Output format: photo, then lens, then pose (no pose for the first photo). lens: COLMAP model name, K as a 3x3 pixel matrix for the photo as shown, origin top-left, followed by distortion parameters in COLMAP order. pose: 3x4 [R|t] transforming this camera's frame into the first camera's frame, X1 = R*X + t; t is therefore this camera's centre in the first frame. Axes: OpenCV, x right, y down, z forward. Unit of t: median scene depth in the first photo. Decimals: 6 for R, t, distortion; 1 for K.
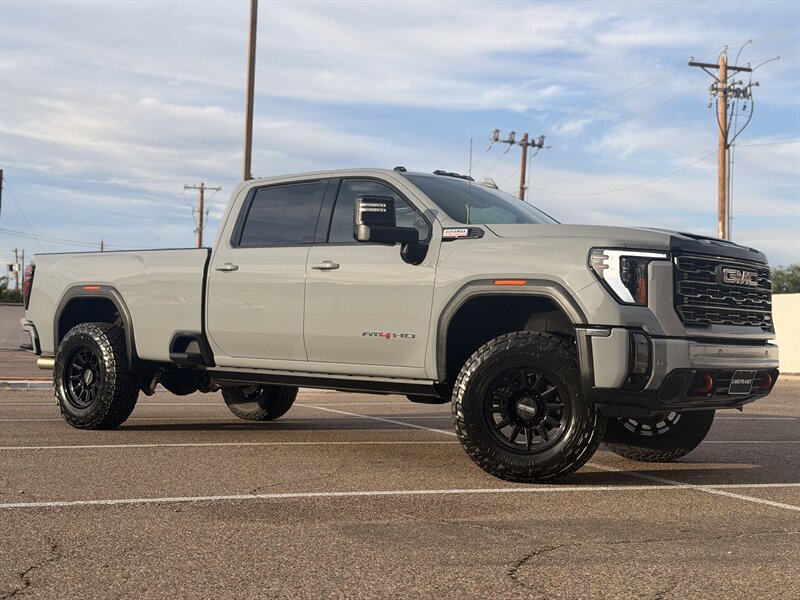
lens RADIAL K [[1116.1, 0, 400.0], [0, 1116.1, 300.0], [0, 0, 1]] dist [0.210661, -0.473026]
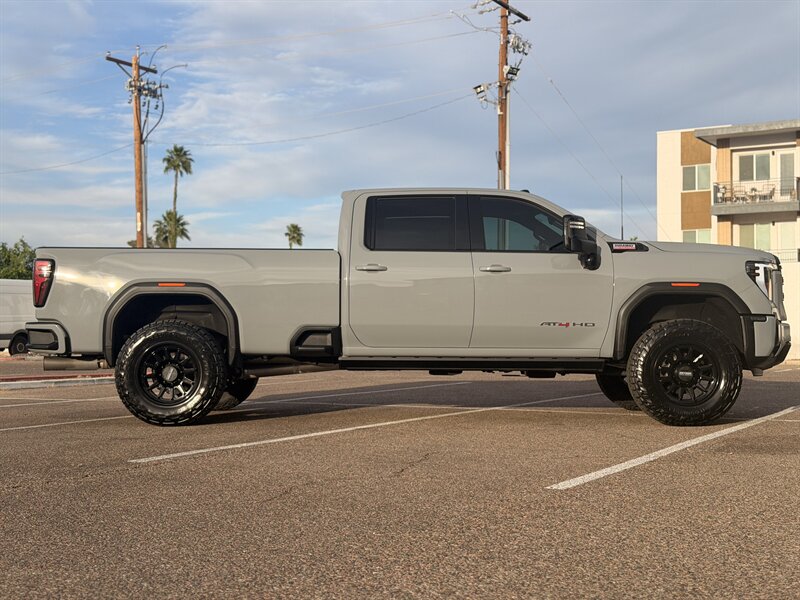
lens RADIAL K [[1116.1, 0, 400.0], [0, 1116.1, 300.0], [0, 0, 1]] dist [0.210661, -0.473026]
pose [[0.775136, -0.008681, 0.631735, -0.994438], [-0.000899, 0.999889, 0.014843, -0.015827], [-0.631794, -0.012074, 0.775043, 0.129267]]
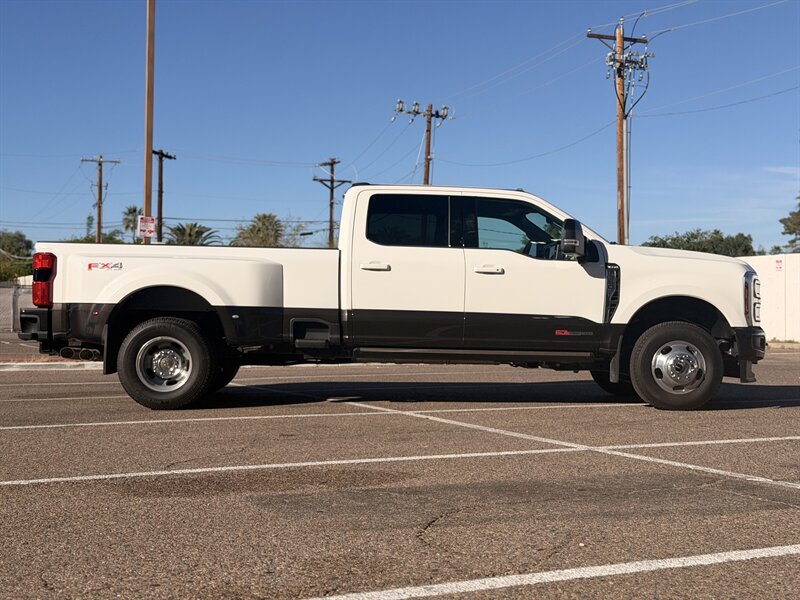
lens RADIAL K [[1116.1, 0, 400.0], [0, 1116.1, 300.0], [0, 0, 1]] dist [0.210661, -0.473026]
pose [[0.996450, -0.019717, 0.081839, -0.000394], [0.017646, 0.999507, 0.025953, -0.001221], [-0.082311, -0.024417, 0.996308, -0.009131]]
